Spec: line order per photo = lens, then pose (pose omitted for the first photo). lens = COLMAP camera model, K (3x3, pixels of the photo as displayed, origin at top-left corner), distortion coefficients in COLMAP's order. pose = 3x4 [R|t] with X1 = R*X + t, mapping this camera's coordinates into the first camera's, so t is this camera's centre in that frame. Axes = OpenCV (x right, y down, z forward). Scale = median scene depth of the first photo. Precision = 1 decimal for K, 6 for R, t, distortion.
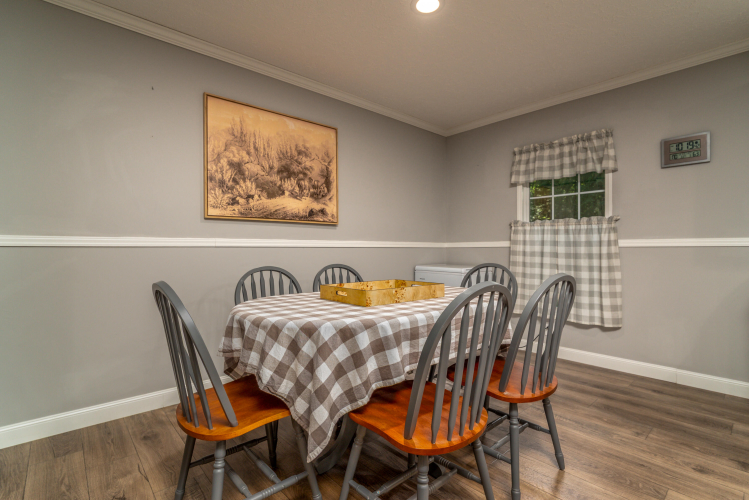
lens RADIAL K [[359.4, 0, 374.5], [0, 359.4, 250.0], [0, 0, 1]] dist [0.001037, 0.000176]
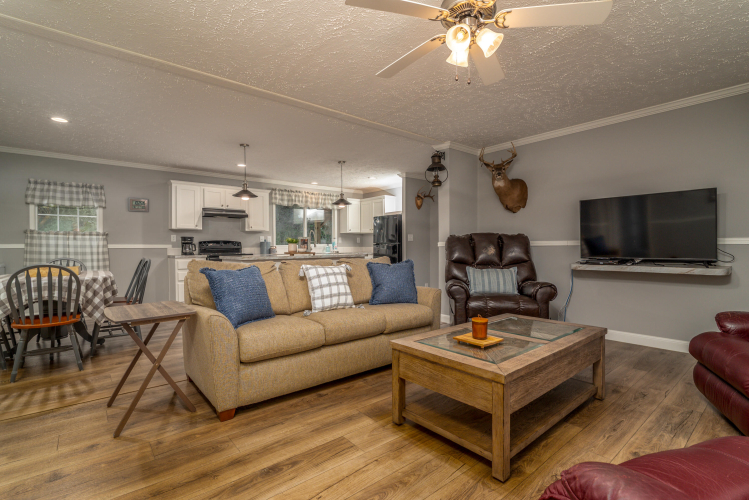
lens RADIAL K [[338.4, 0, 374.5], [0, 338.4, 250.0], [0, 0, 1]] dist [0.003743, -0.006253]
pose [[0.033383, -0.006373, 0.999422, -1.058237], [0.006819, 0.999958, 0.006148, -0.000667], [-0.999419, 0.006610, 0.033425, -0.470684]]
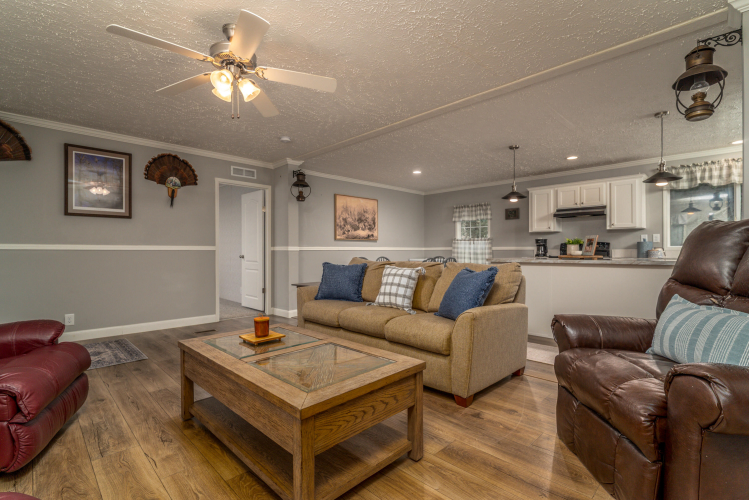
lens RADIAL K [[353.8, 0, 385.0], [0, 353.8, 250.4], [0, 0, 1]] dist [-0.000116, 0.000002]
pose [[0.996948, -0.000469, 0.078068, -0.245759], [0.000662, 0.999997, -0.002445, -0.000234], [-0.078067, 0.002489, 0.996945, -1.366051]]
